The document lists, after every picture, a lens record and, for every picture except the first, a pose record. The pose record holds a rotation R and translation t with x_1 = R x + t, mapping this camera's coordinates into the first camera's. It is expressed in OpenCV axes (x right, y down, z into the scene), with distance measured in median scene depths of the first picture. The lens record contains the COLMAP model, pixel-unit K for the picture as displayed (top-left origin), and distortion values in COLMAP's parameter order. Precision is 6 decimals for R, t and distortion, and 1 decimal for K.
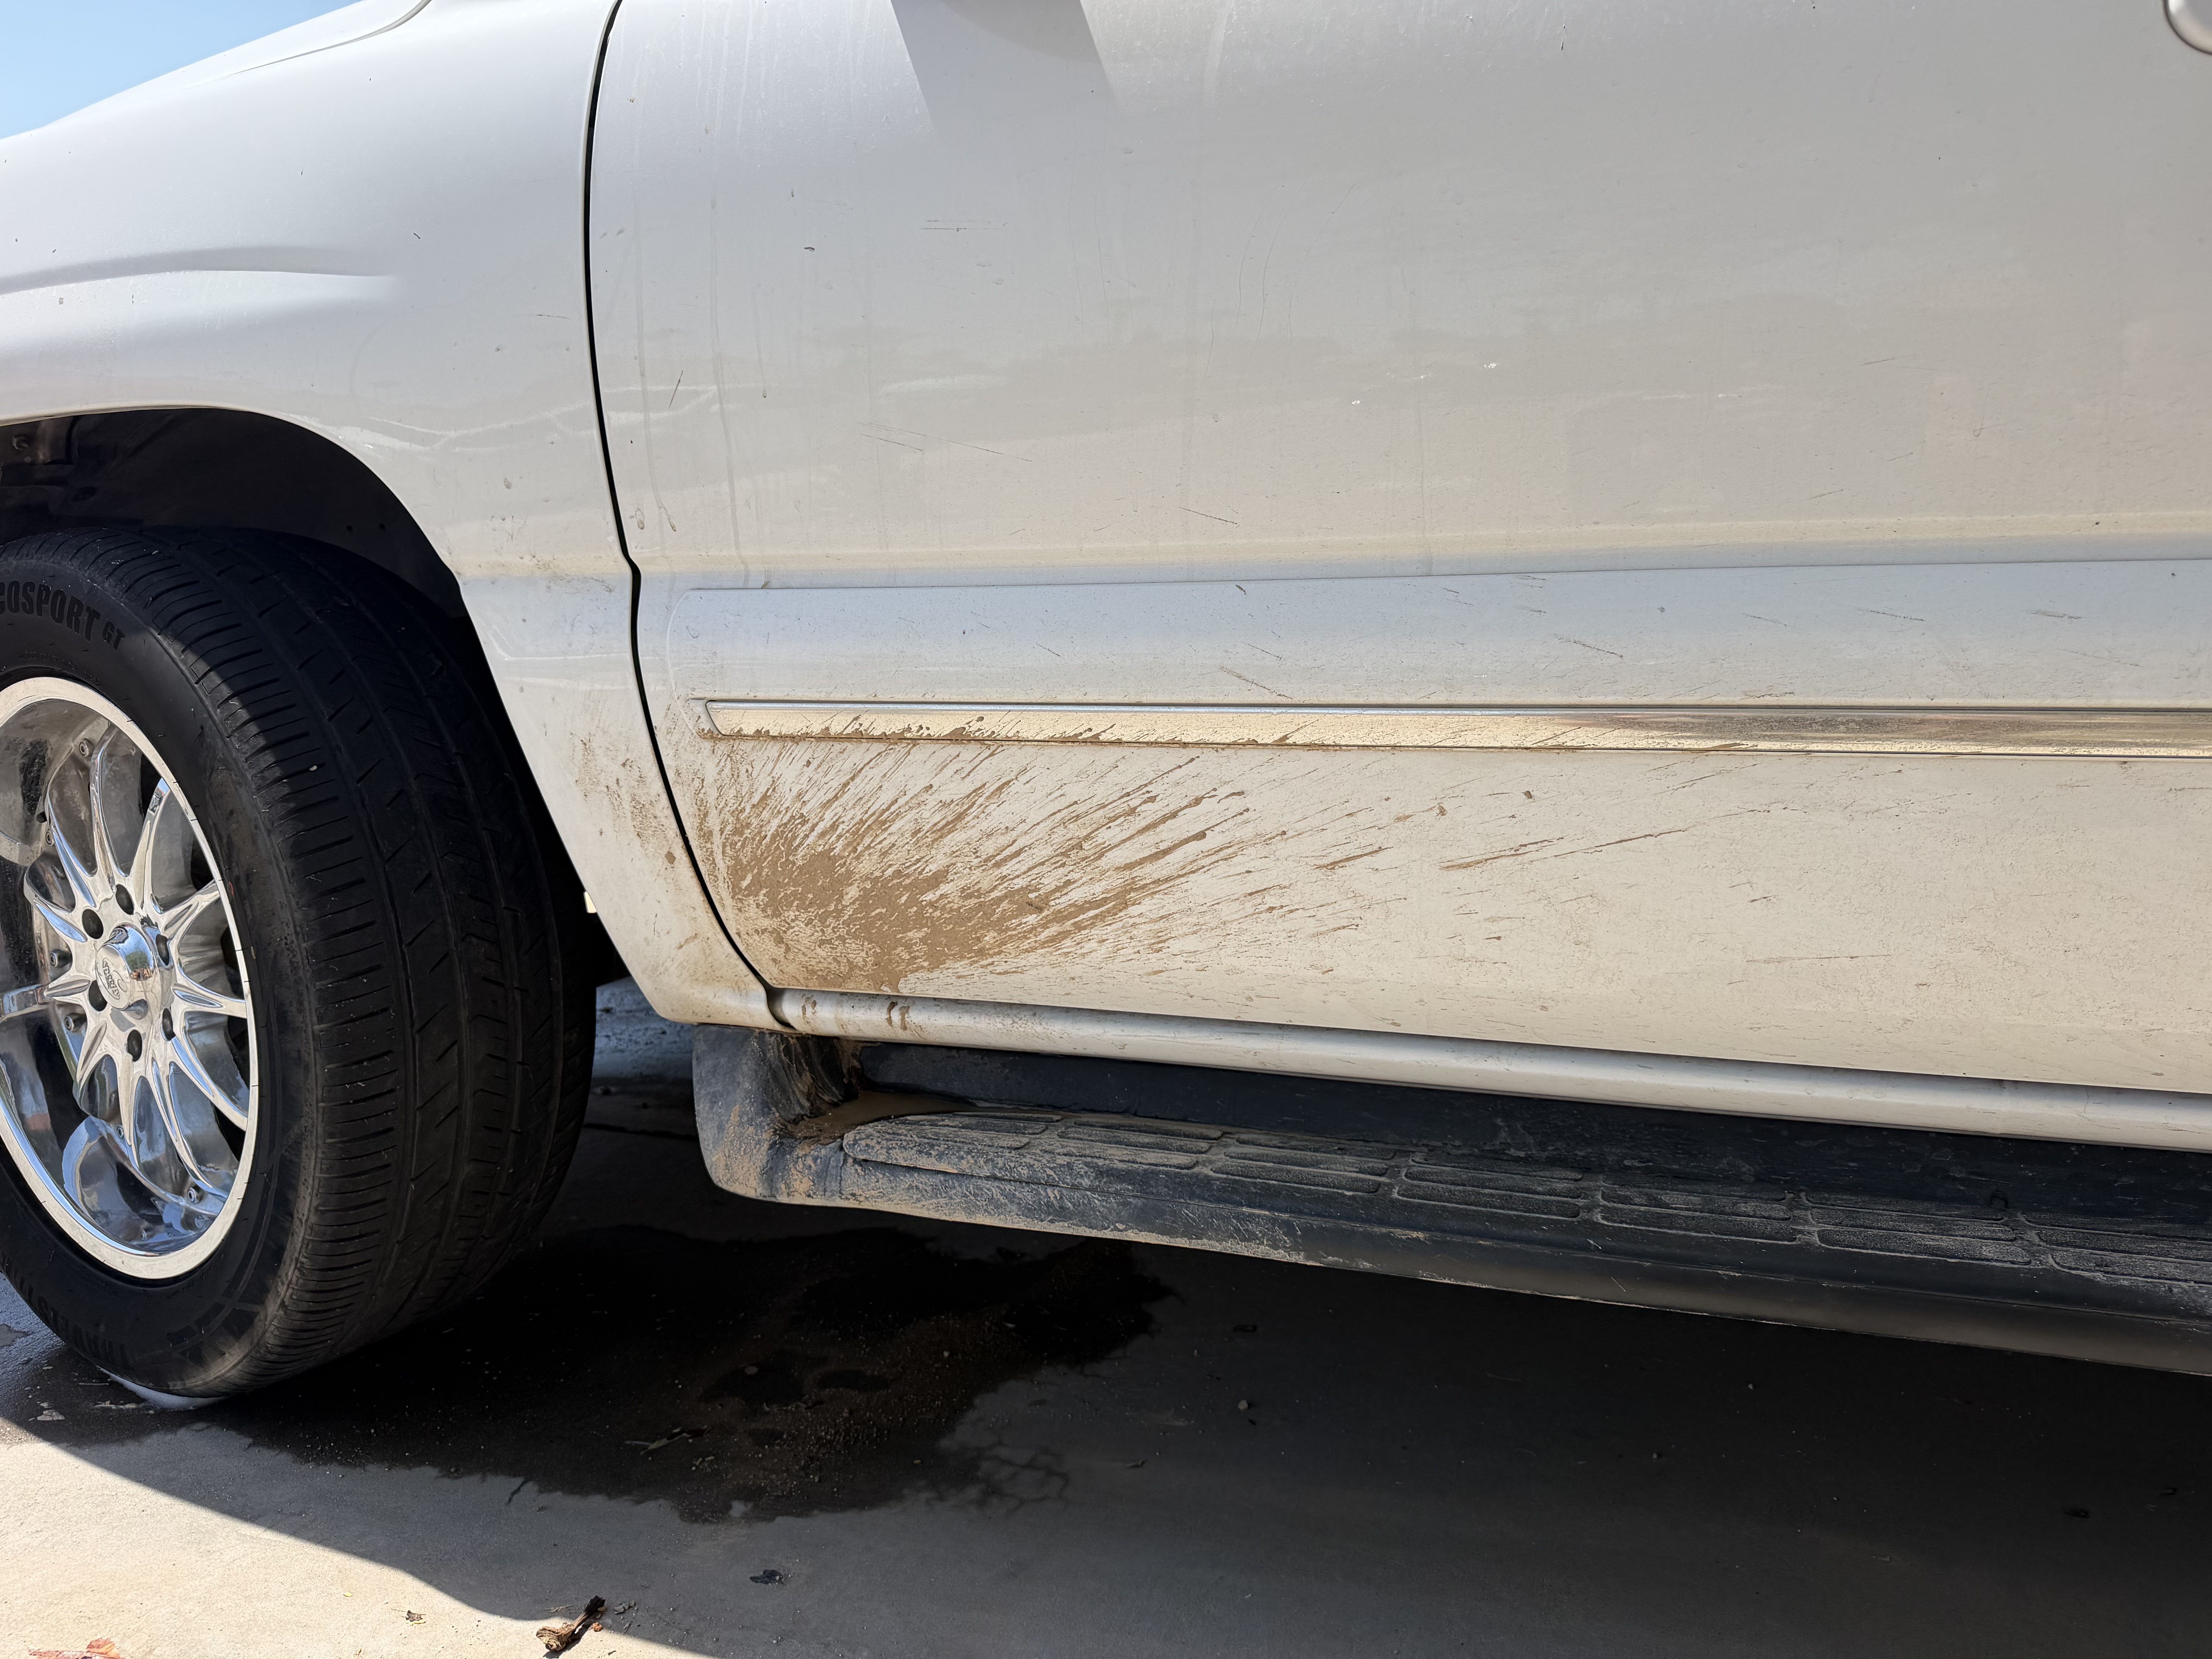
lens RADIAL K [[1560.7, 0, 1100.5], [0, 1560.7, 822.5], [0, 0, 1]] dist [-0.000411, -0.006760]
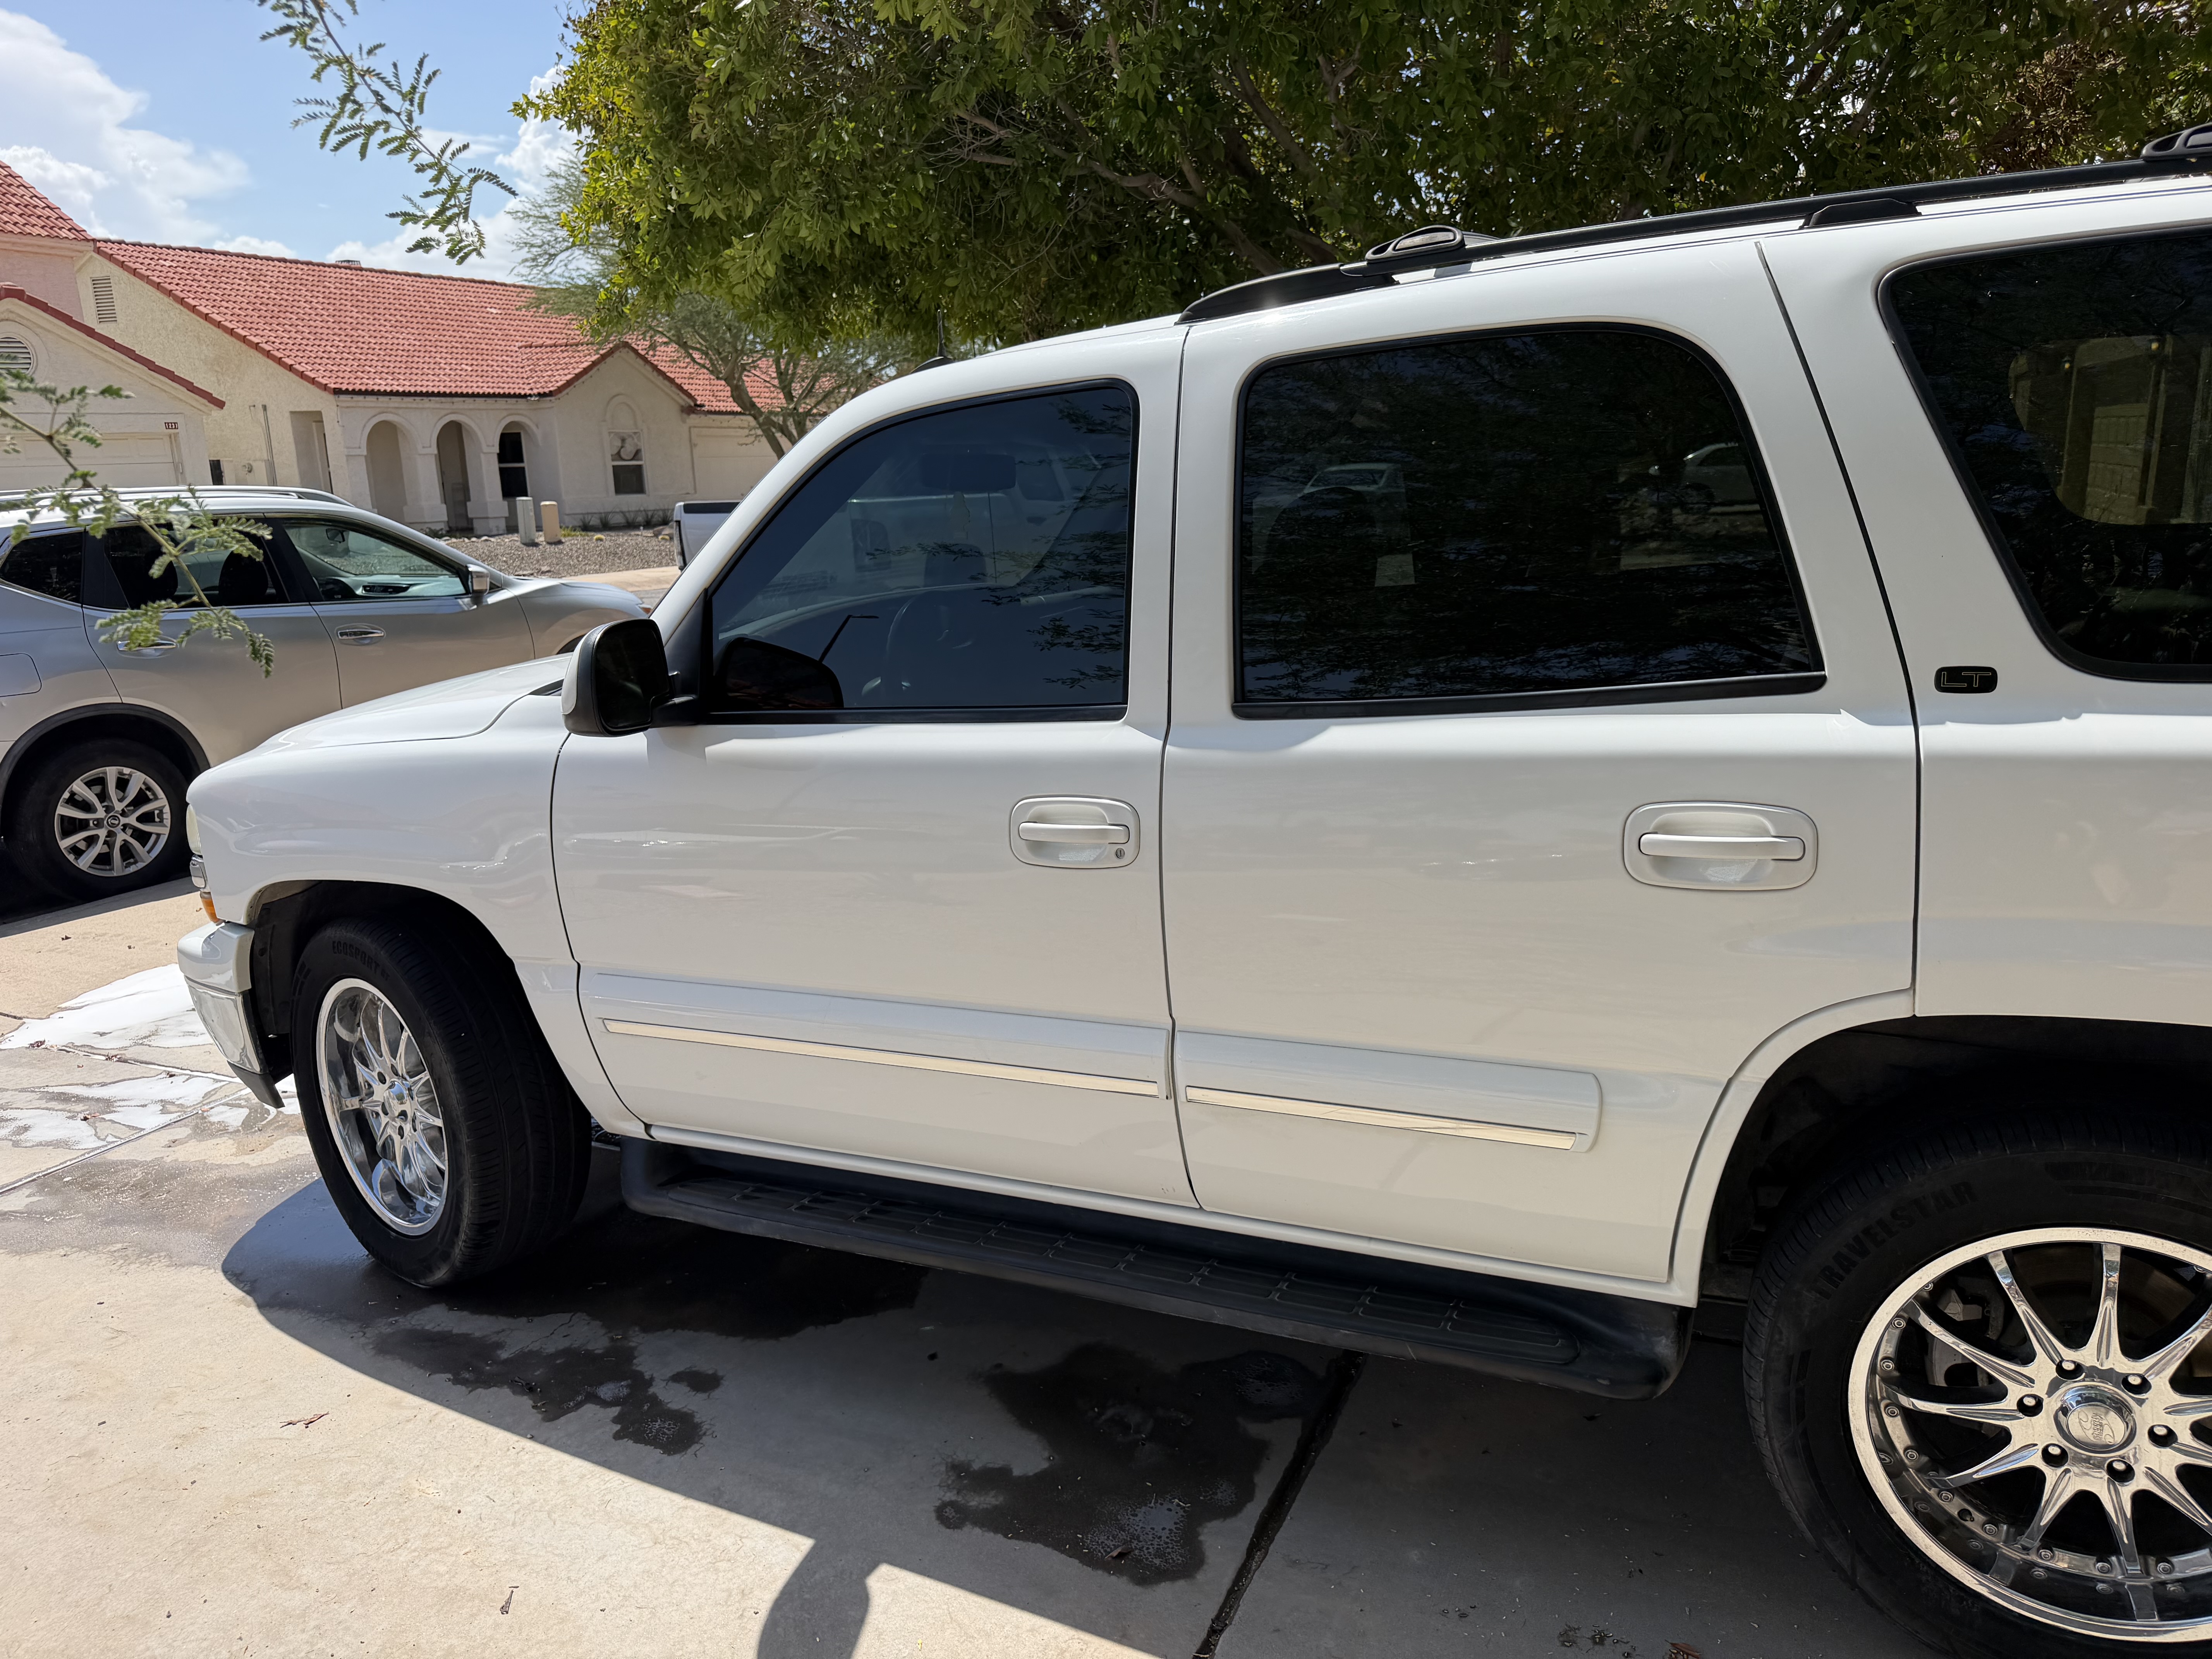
lens RADIAL K [[1560.7, 0, 1106.3], [0, 1560.7, 825.8], [0, 0, 1]] dist [-0.000411, -0.006760]
pose [[0.990597, -0.014257, -0.136066, 0.725504], [0.019665, 0.999066, 0.038485, -0.378415], [0.135390, -0.040799, 0.989952, -1.109838]]
